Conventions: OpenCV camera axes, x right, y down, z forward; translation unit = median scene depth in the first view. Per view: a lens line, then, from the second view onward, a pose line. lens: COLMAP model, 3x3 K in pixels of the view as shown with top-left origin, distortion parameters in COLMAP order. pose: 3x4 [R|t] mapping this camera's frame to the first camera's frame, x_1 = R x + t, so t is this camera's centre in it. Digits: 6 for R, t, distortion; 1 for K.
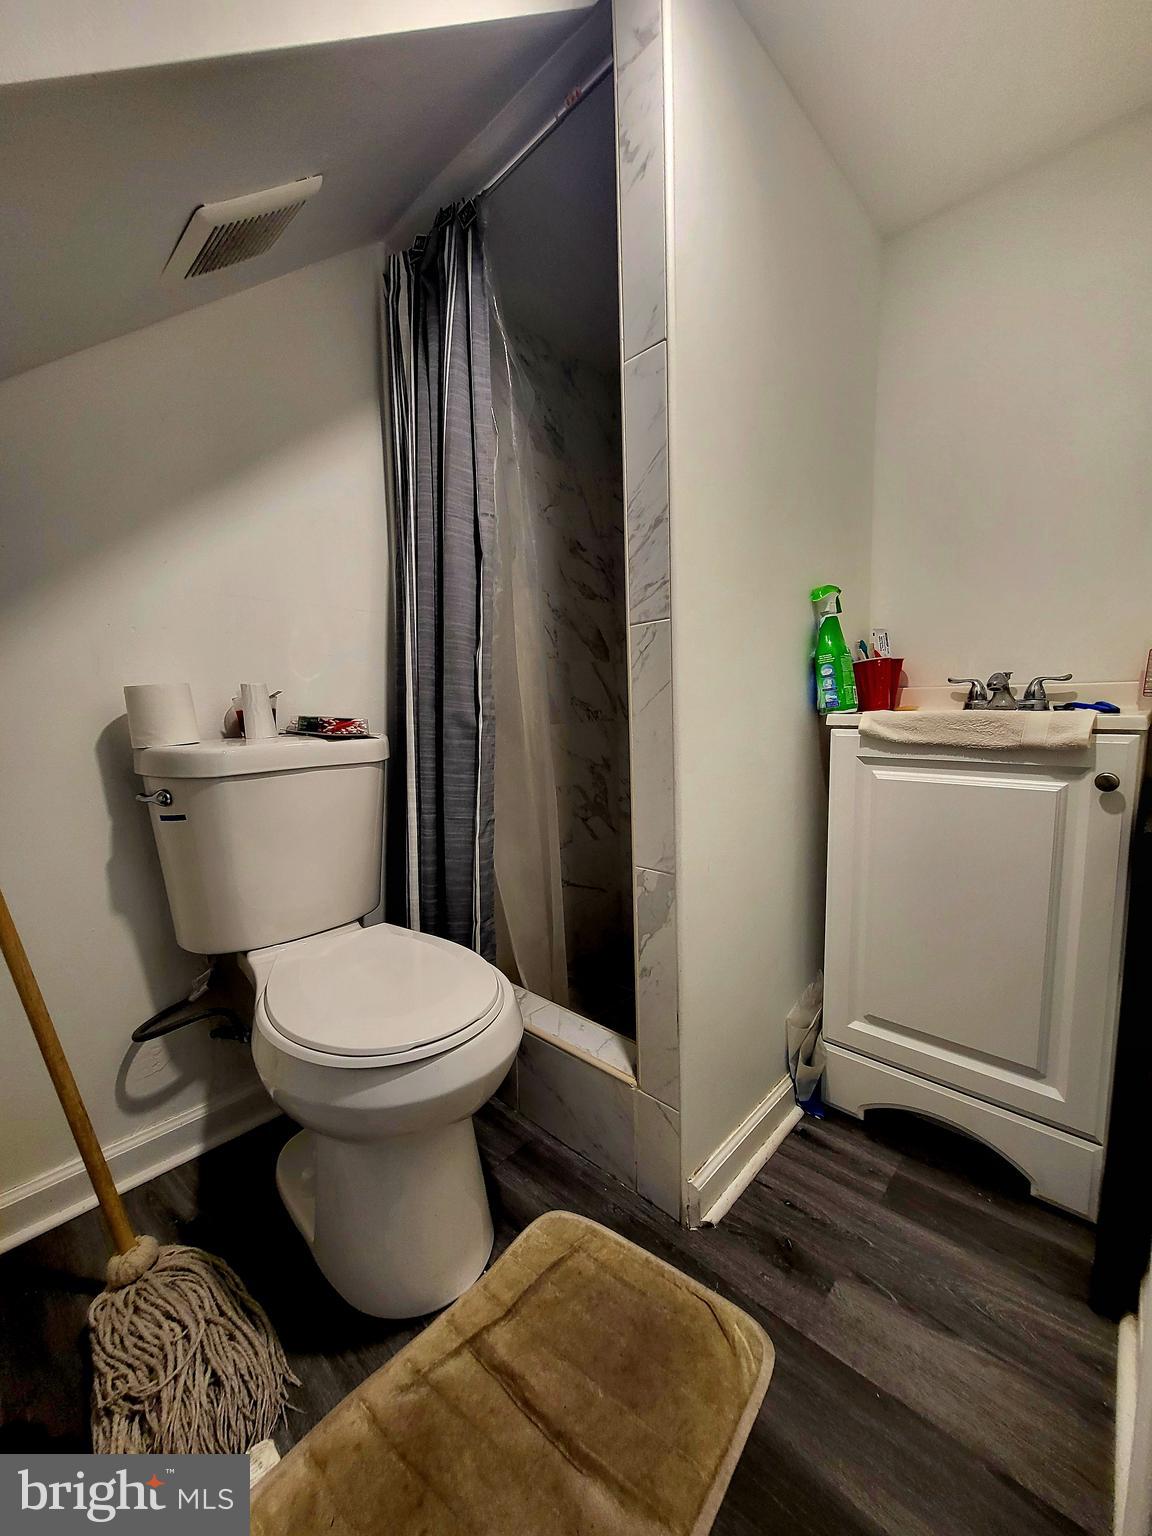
lens RADIAL K [[608.2, 0, 576.0], [0, 608.2, 768.0], [0, 0, 1]] dist [-0.002961, -0.000323]
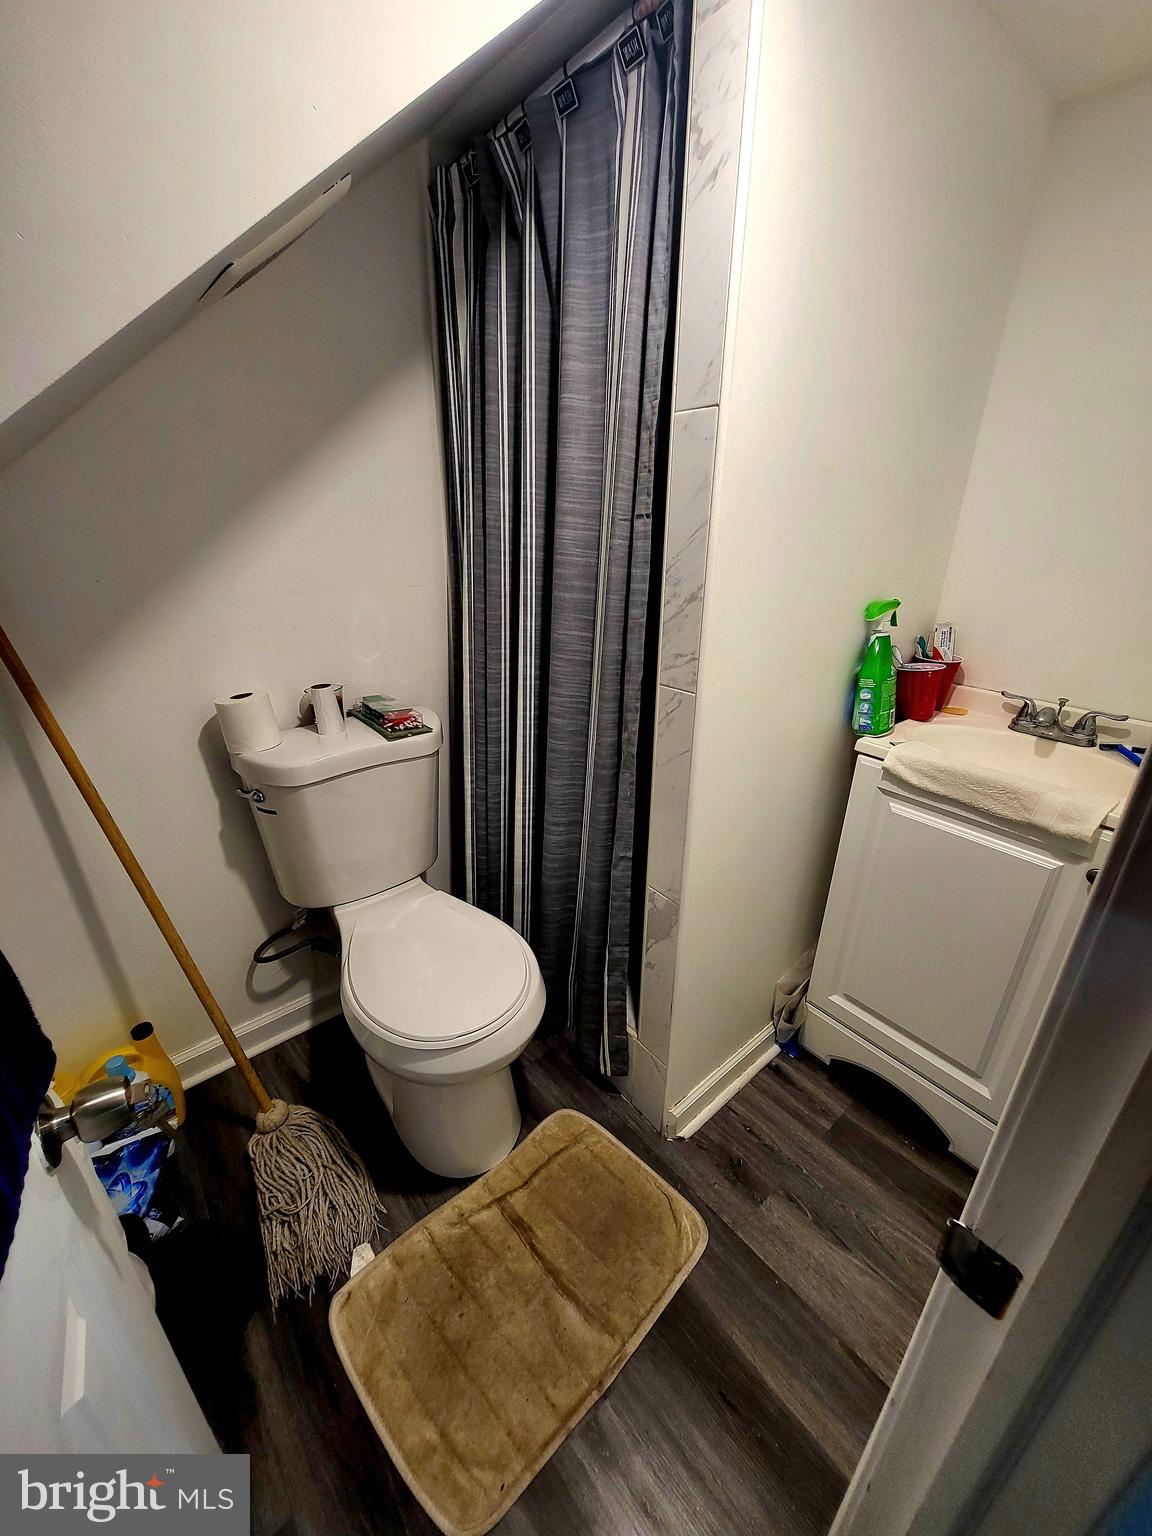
lens RADIAL K [[608.4, 0, 573.6], [0, 608.4, 766.6], [0, 0, 1]] dist [-0.007266, -0.000184]
pose [[0.991666, 0.077606, -0.102841, 0.063215], [-0.044893, 0.956342, 0.288782, -0.410038], [0.120763, -0.281759, 0.951855, -0.053917]]
